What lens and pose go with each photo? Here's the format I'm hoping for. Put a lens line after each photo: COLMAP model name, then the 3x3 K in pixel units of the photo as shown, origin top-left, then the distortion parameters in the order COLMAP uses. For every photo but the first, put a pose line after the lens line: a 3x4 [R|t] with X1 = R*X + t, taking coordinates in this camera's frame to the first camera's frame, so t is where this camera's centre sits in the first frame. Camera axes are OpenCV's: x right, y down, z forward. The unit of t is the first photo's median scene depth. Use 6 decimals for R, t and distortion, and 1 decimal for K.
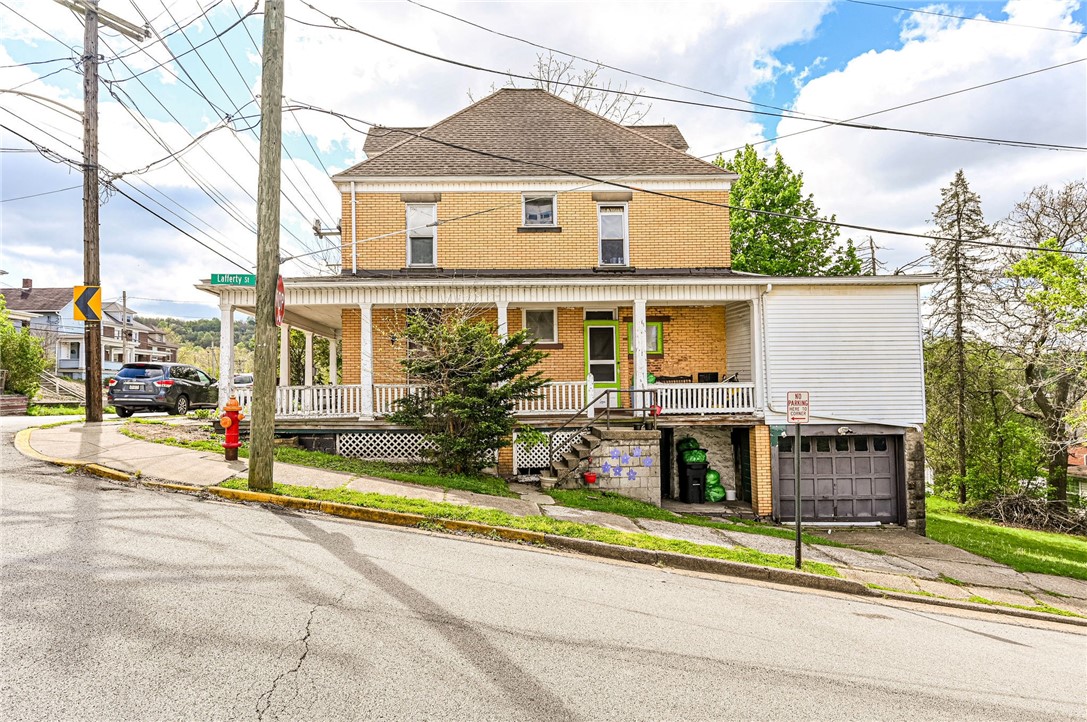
lens RADIAL K [[584.5, 0, 493.1], [0, 584.5, 374.9], [0, 0, 1]] dist [-0.002766, -0.001185]
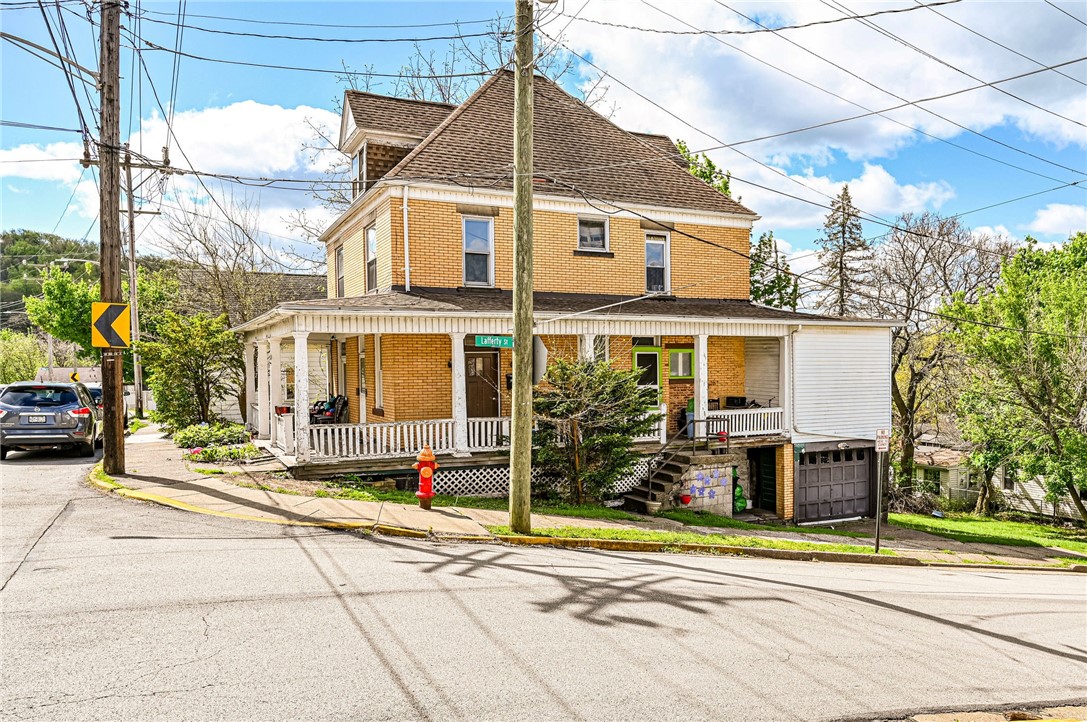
lens RADIAL K [[796.7, 0, 572.0], [0, 796.7, 411.9], [0, 0, 1]] dist [0.001908, 0.003394]
pose [[0.898795, -0.025845, 0.437607, -0.624719], [-0.009054, 0.996953, 0.077477, -0.097533], [-0.438276, -0.073598, 0.895822, -0.240577]]
